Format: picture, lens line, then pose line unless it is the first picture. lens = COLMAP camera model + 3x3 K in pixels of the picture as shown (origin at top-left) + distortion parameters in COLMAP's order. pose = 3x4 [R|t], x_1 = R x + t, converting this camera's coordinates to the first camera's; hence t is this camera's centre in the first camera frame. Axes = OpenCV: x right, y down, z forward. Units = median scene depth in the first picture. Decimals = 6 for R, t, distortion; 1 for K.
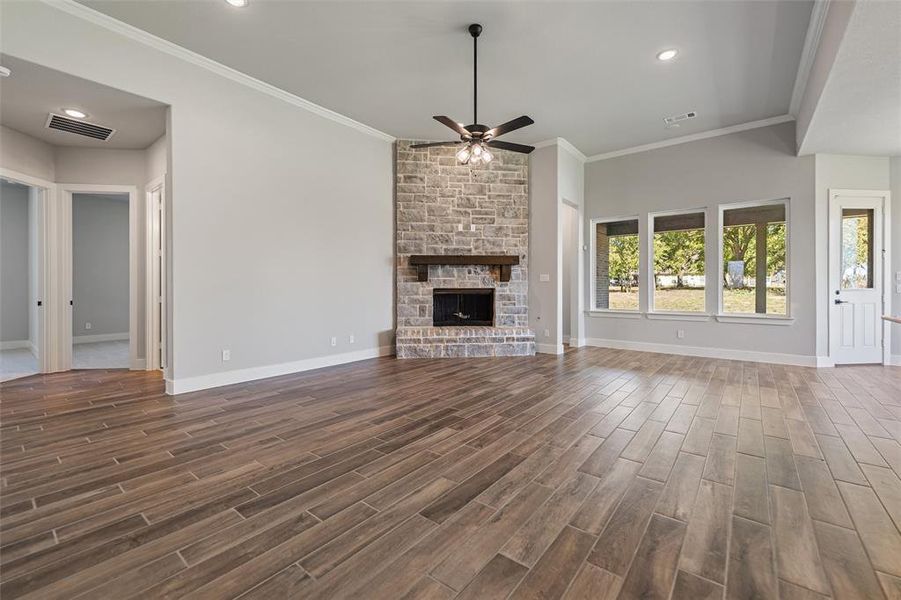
lens RADIAL K [[377.0, 0, 456.4], [0, 377.0, 287.9], [0, 0, 1]] dist [-0.001058, -0.000135]
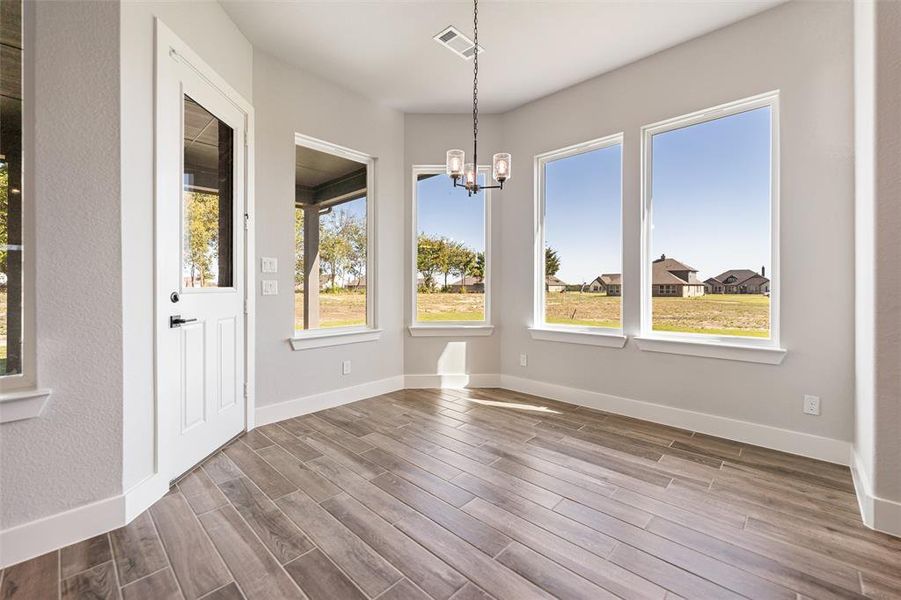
lens RADIAL K [[368.4, 0, 451.1], [0, 368.4, 291.4], [0, 0, 1]] dist [-0.000958, -0.000006]
pose [[0.088160, -0.009811, 0.996058, 0.553429], [-0.002568, 0.999946, 0.010077, 0.001193], [-0.996103, -0.003446, 0.088130, 0.573715]]
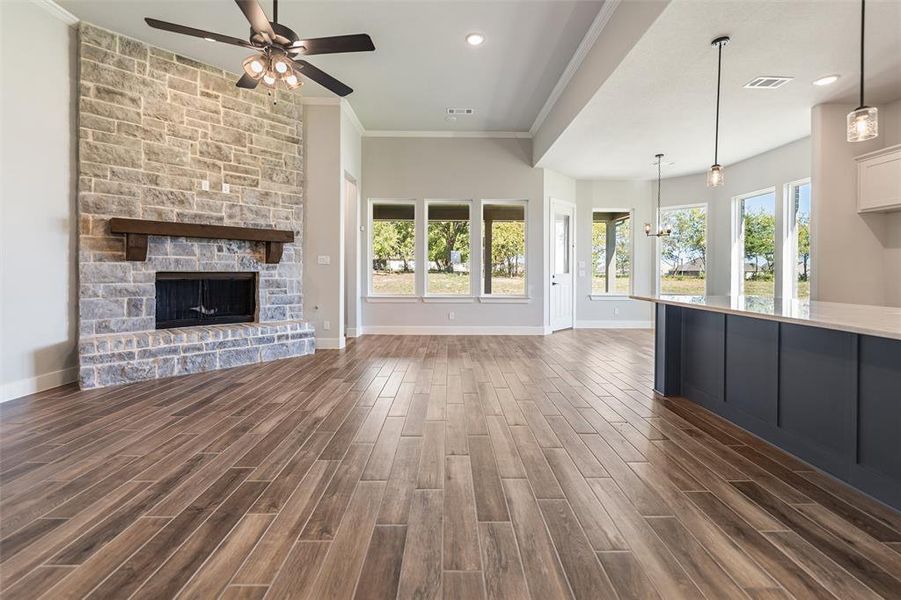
lens RADIAL K [[375.4, 0, 454.8], [0, 375.4, 271.9], [0, 0, 1]] dist [-0.002205, -0.000567]
pose [[0.778406, 0.004435, 0.627746, -0.066900], [-0.006271, 0.999980, 0.000712, -0.002145], [-0.627730, -0.004491, 0.778418, 0.166774]]
